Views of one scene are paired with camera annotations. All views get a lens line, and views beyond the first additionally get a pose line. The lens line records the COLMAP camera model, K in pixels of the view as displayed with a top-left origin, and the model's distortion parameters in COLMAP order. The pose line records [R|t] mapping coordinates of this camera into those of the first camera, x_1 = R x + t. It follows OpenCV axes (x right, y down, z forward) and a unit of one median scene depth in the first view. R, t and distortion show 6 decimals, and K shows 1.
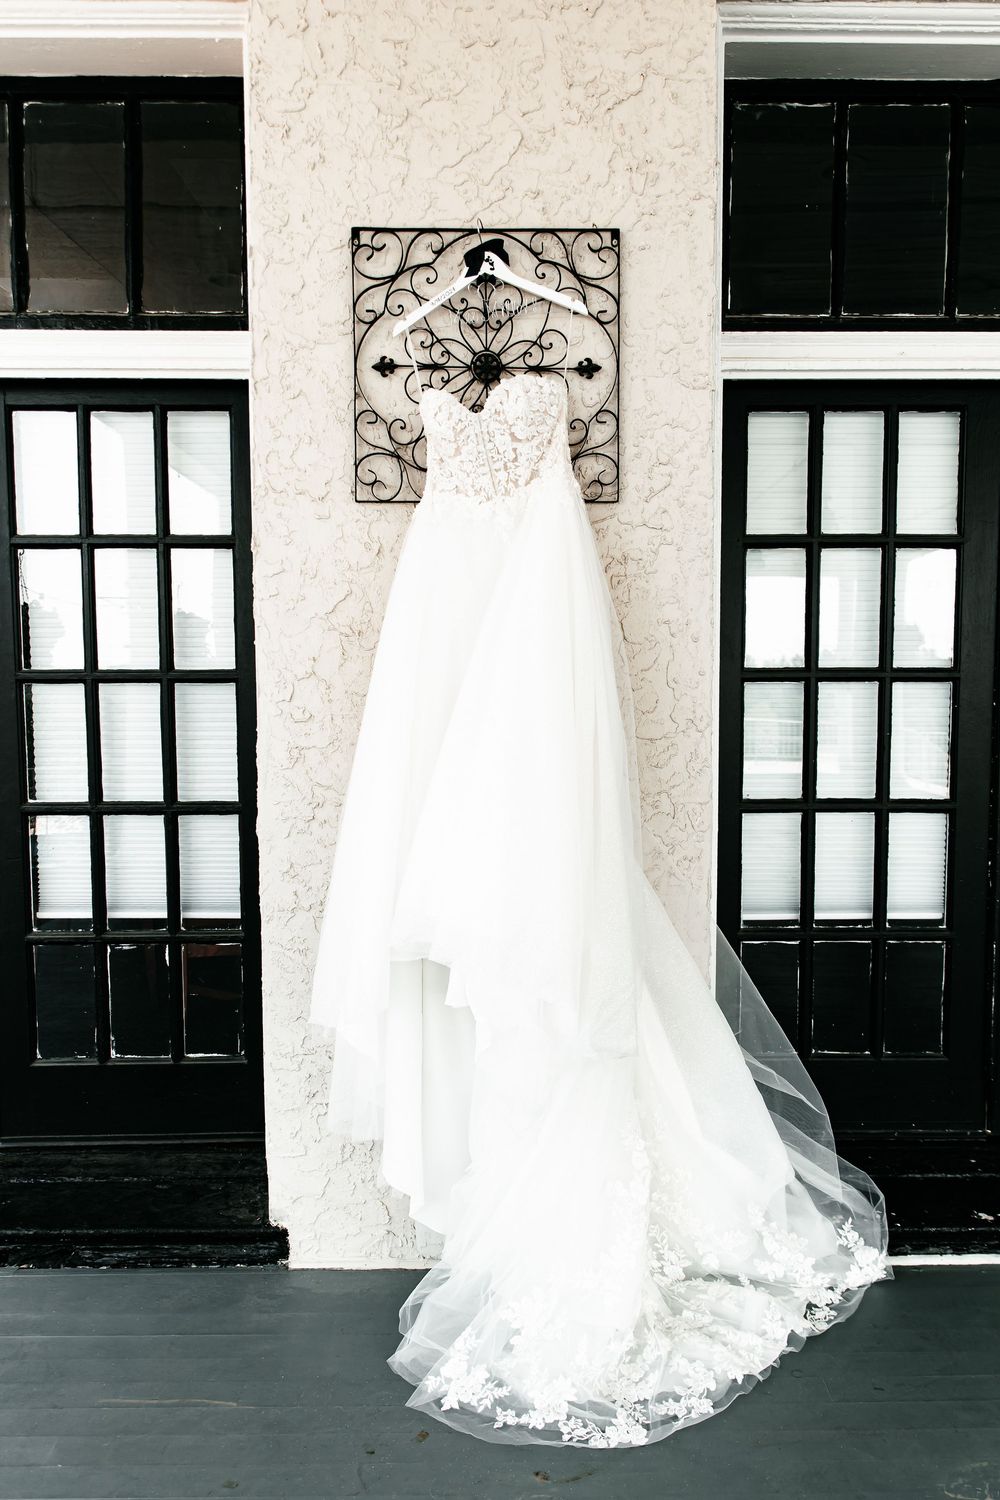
lens RADIAL K [[1102.1, 0, 502.1], [0, 1102.1, 779.7], [0, 0, 1]] dist [-0.008870, 0.065329]
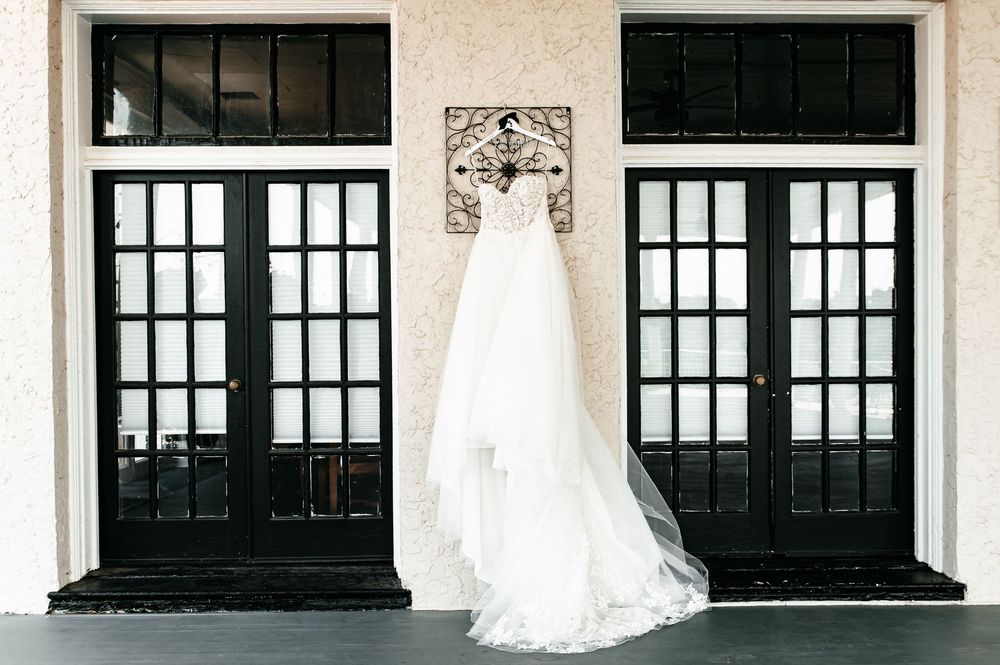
lens RADIAL K [[1043.0, 0, 499.9], [0, 1043.0, 350.0], [0, 0, 1]] dist [-0.008130, 0.005464]
pose [[0.999982, -0.005872, -0.000922, -0.030881], [0.005801, 0.997937, -0.063939, 0.099369], [0.001296, 0.063932, 0.997953, -0.970241]]
